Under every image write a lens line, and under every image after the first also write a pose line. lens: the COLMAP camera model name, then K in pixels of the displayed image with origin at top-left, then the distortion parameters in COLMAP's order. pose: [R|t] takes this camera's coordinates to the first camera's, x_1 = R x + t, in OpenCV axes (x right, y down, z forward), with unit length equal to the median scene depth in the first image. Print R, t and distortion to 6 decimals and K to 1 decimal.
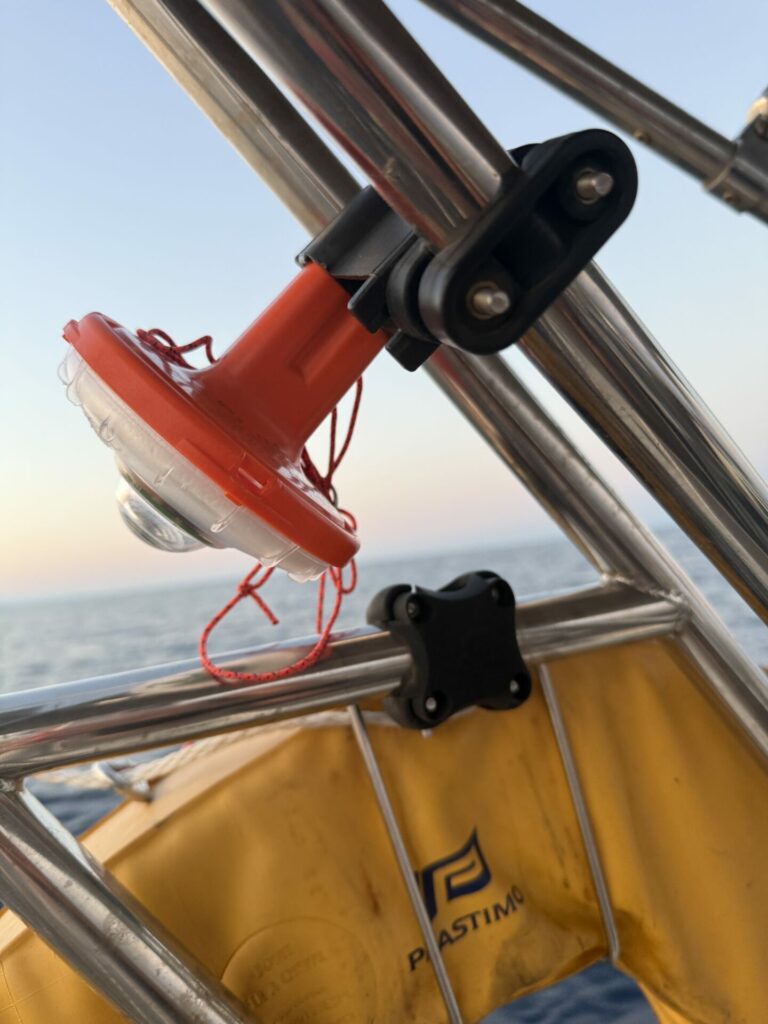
lens RADIAL K [[705.3, 0, 384.0], [0, 705.3, 512.0], [0, 0, 1]] dist [-0.049633, -0.000671]
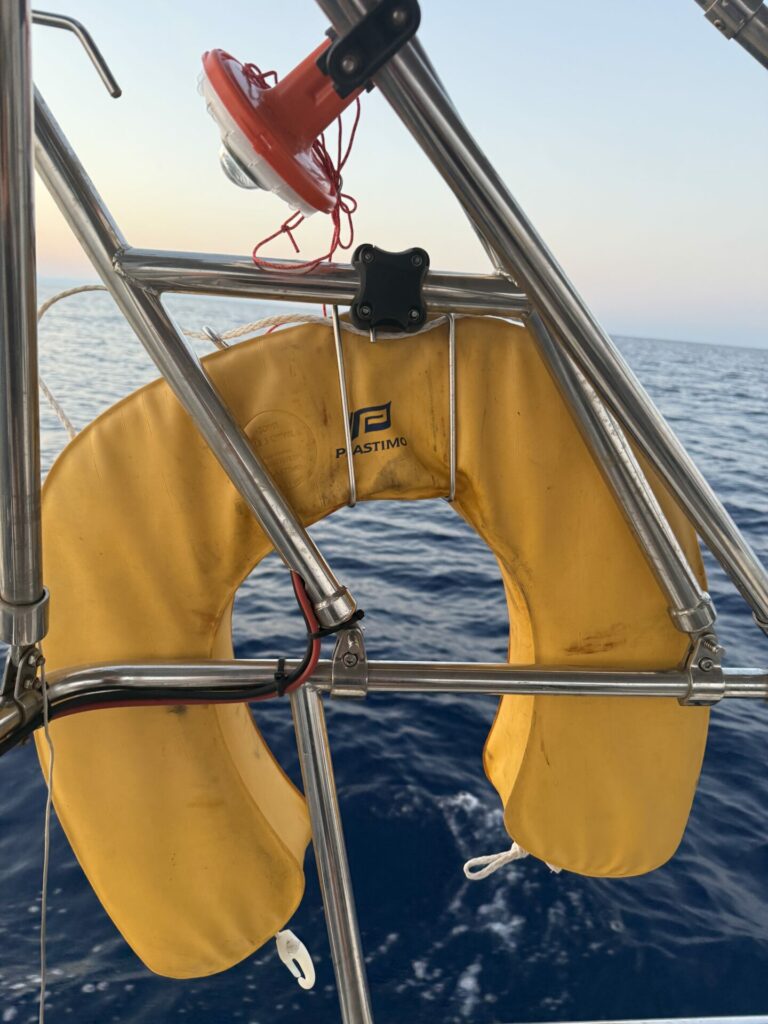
lens RADIAL K [[671.2, 0, 384.0], [0, 671.2, 512.0], [0, 0, 1]] dist [-0.005270, -0.003202]
pose [[0.950089, 0.255228, -0.179414, 0.542233], [-0.192905, 0.932574, 0.305113, 0.208830], [0.245190, -0.255275, 0.935263, -0.762117]]
